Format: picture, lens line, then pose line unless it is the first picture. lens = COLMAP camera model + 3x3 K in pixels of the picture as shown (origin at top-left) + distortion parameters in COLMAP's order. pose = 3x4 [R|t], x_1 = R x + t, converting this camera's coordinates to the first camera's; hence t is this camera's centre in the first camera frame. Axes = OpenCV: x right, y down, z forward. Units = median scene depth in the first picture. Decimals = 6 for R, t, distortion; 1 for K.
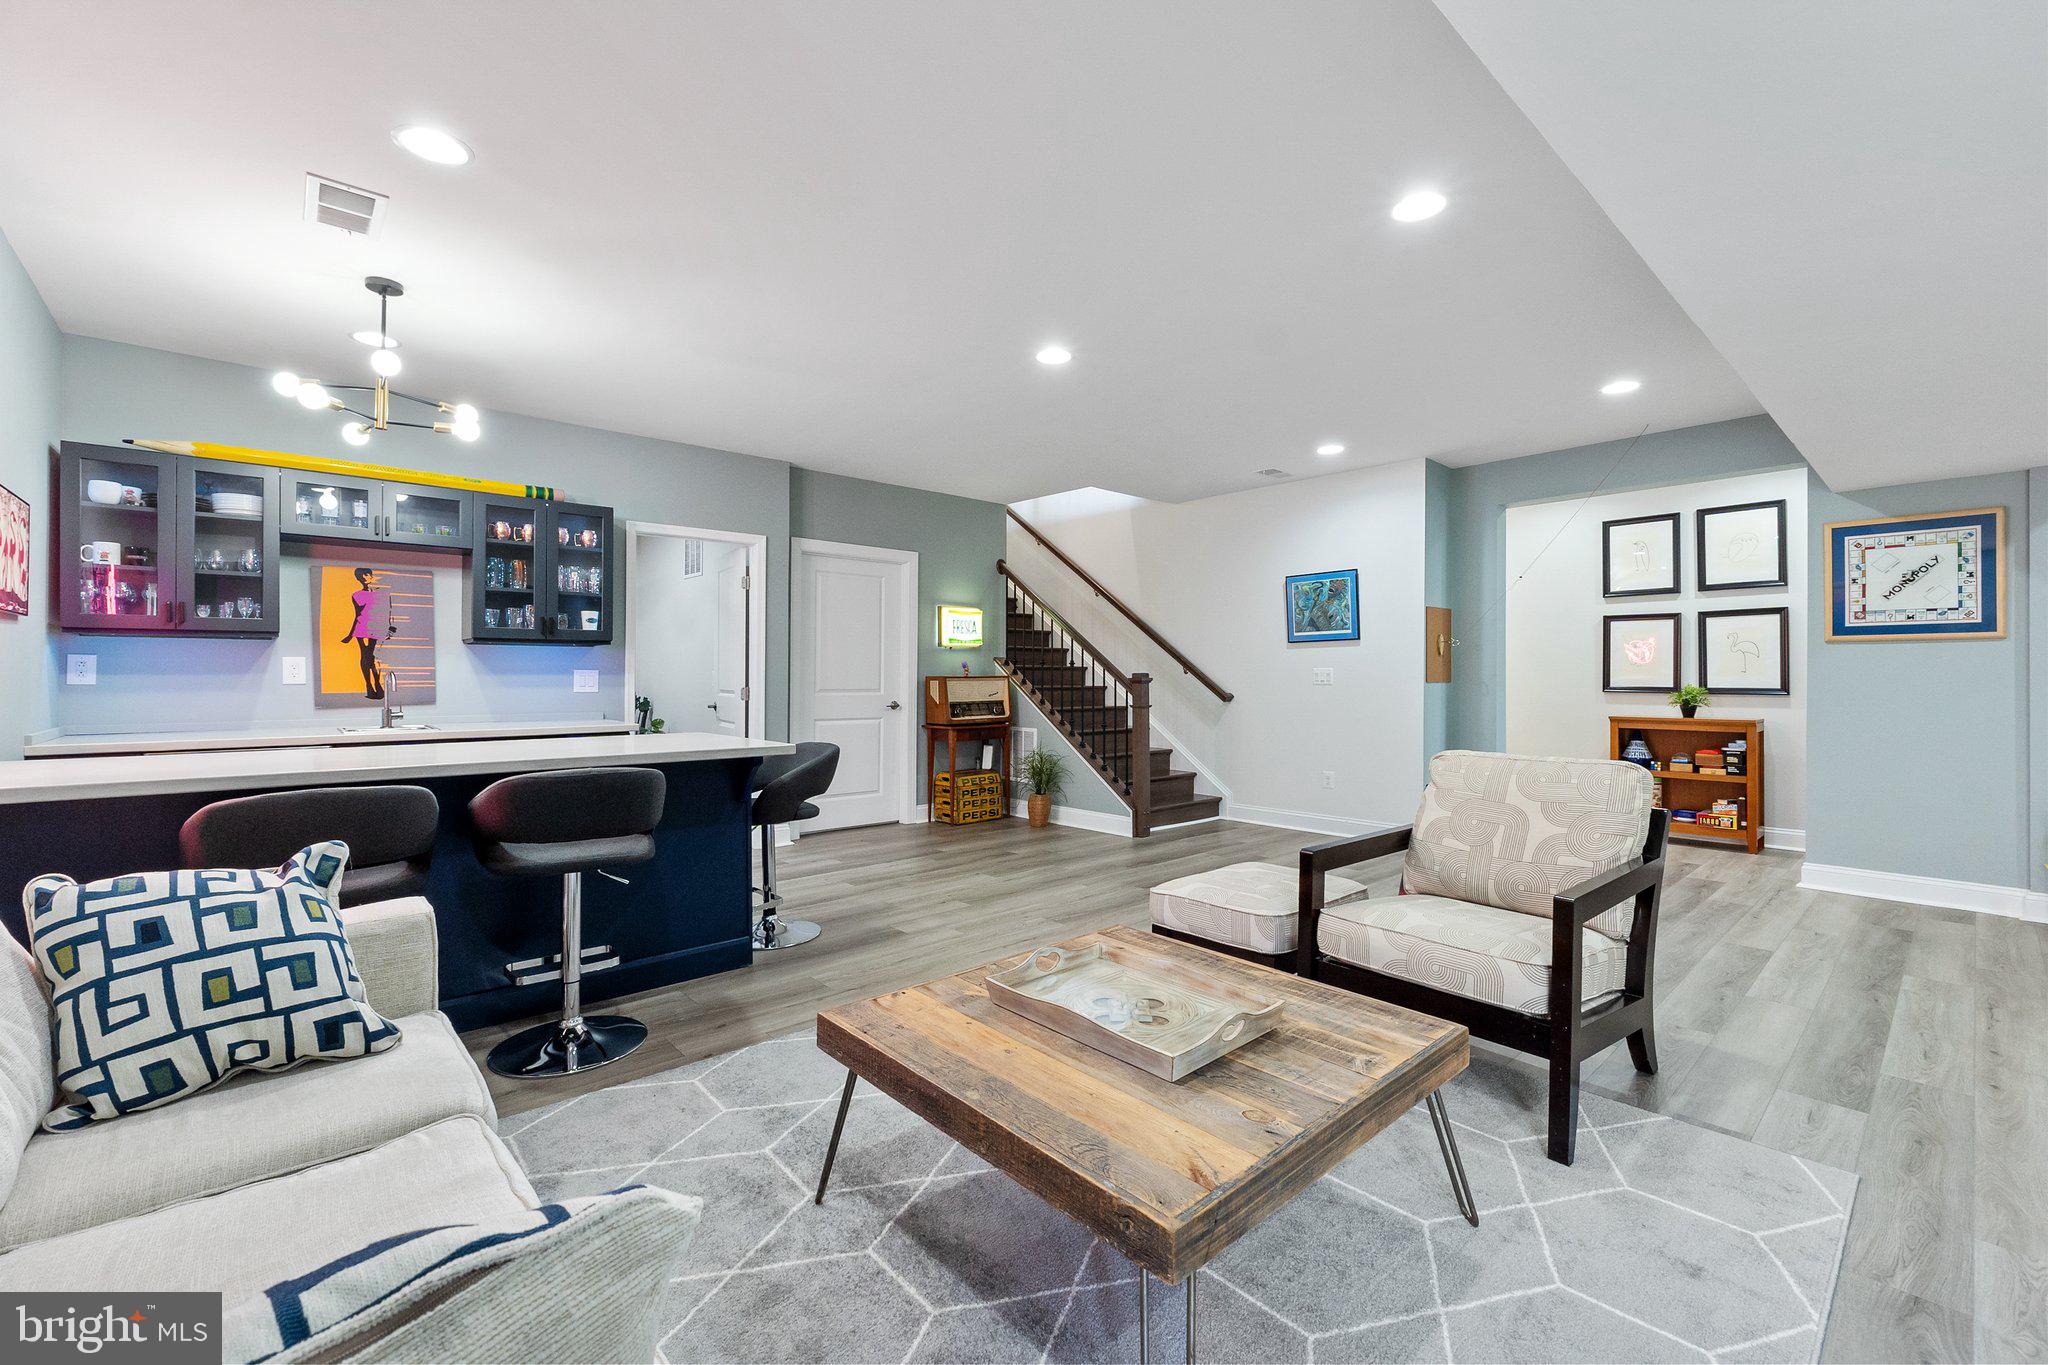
lens RADIAL K [[874.0, 0, 1024.7], [0, 874.0, 680.5], [0, 0, 1]] dist [-0.009812, -0.000925]
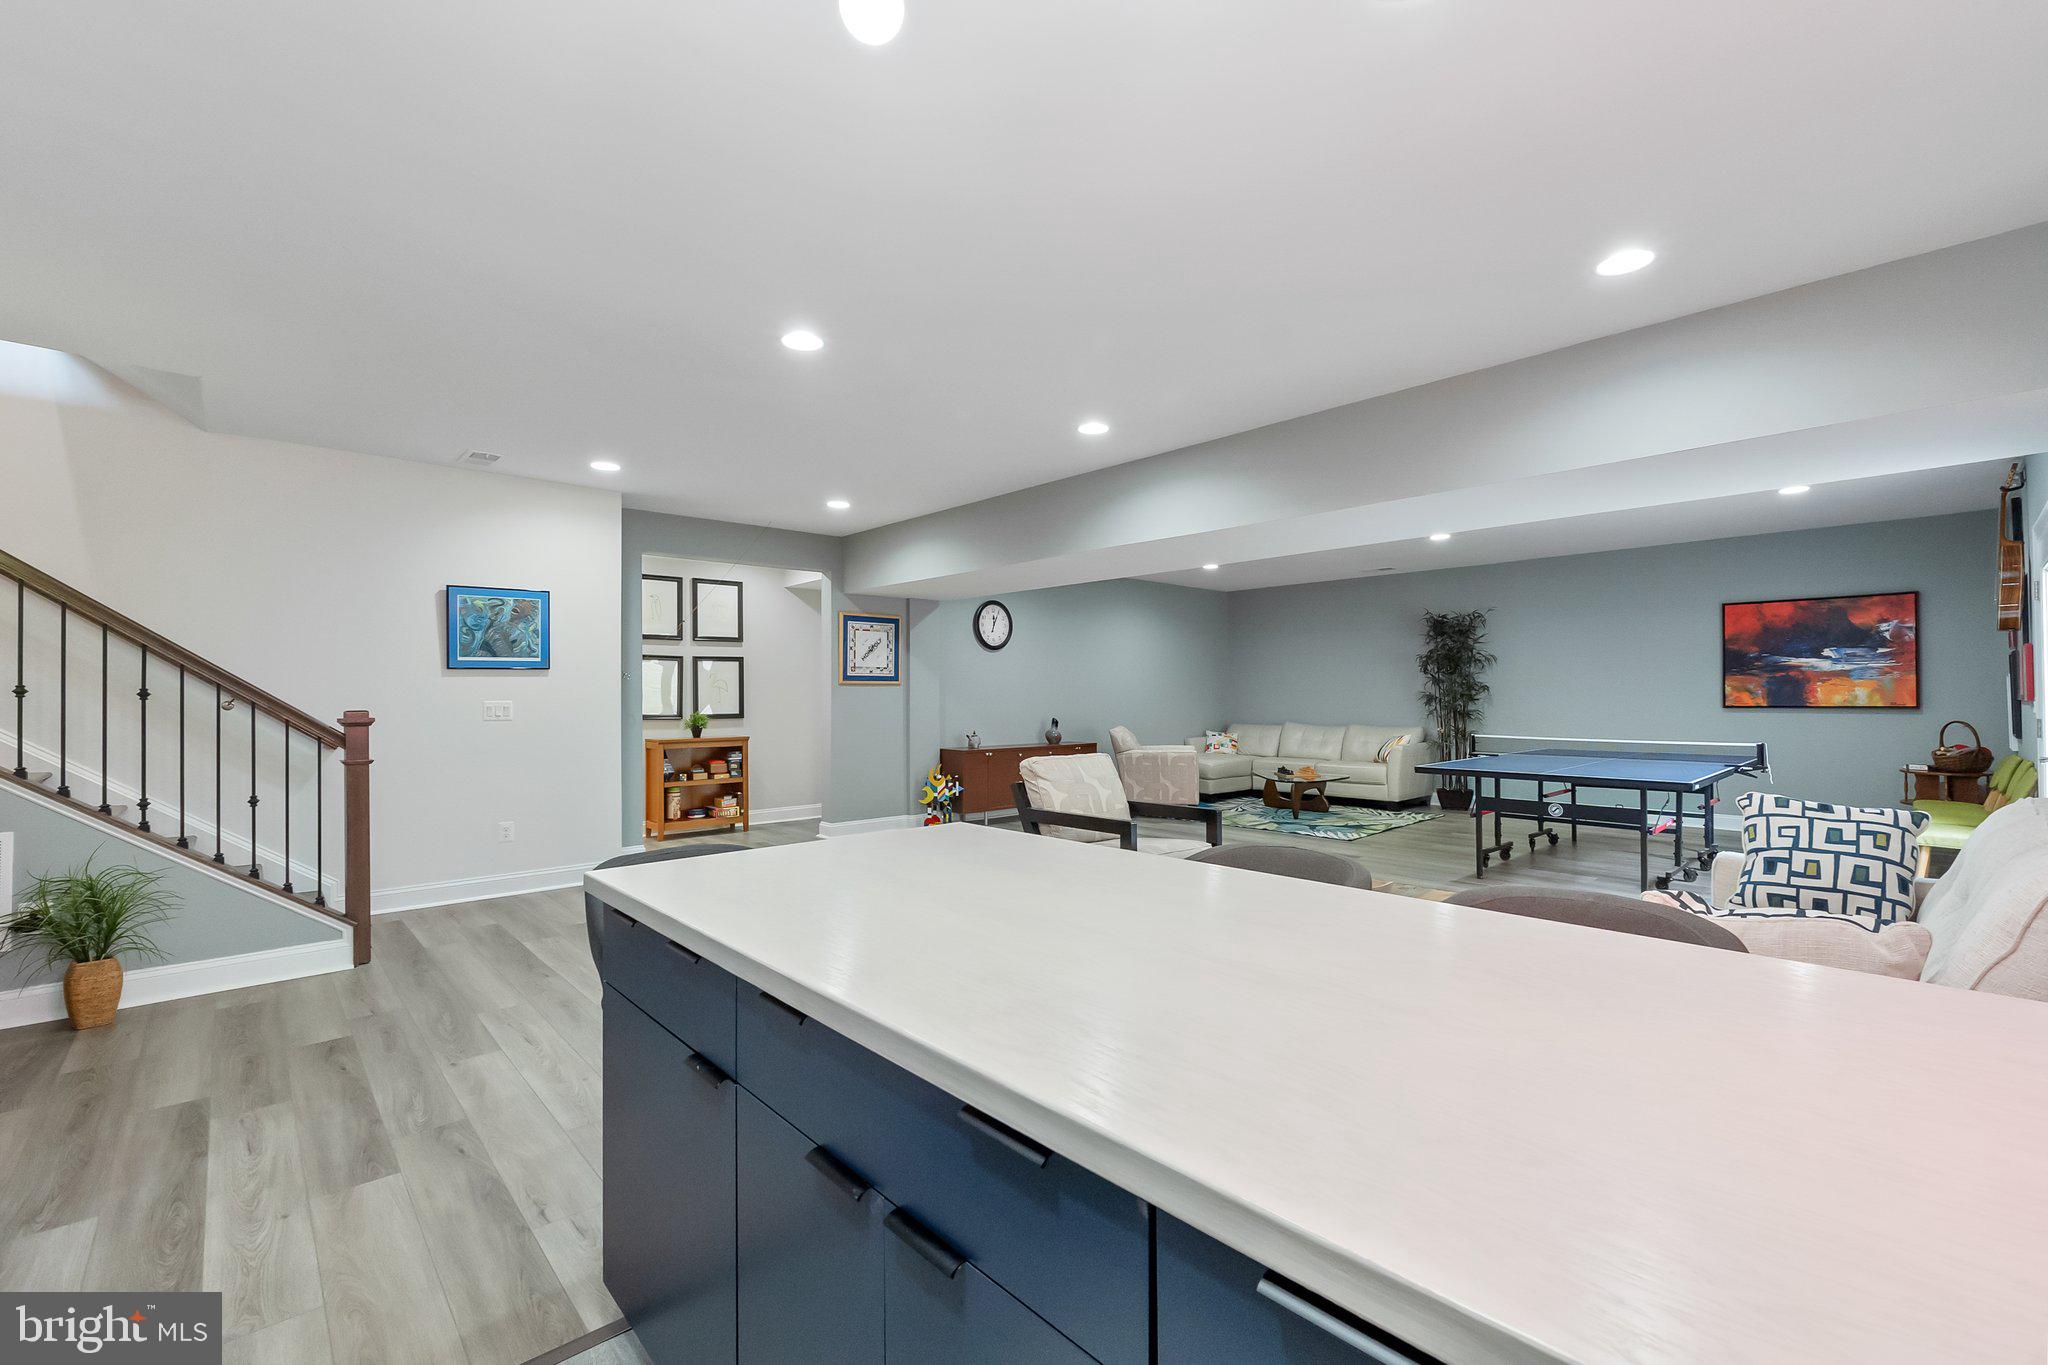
lens RADIAL K [[874.0, 0, 1026.2], [0, 874.0, 686.0], [0, 0, 1]] dist [-0.009812, -0.000925]
pose [[-0.029993, 0.010122, 0.999499, -0.572972], [0.005206, 0.999937, -0.009970, -0.019618], [-0.999537, 0.004905, -0.030044, 0.569462]]
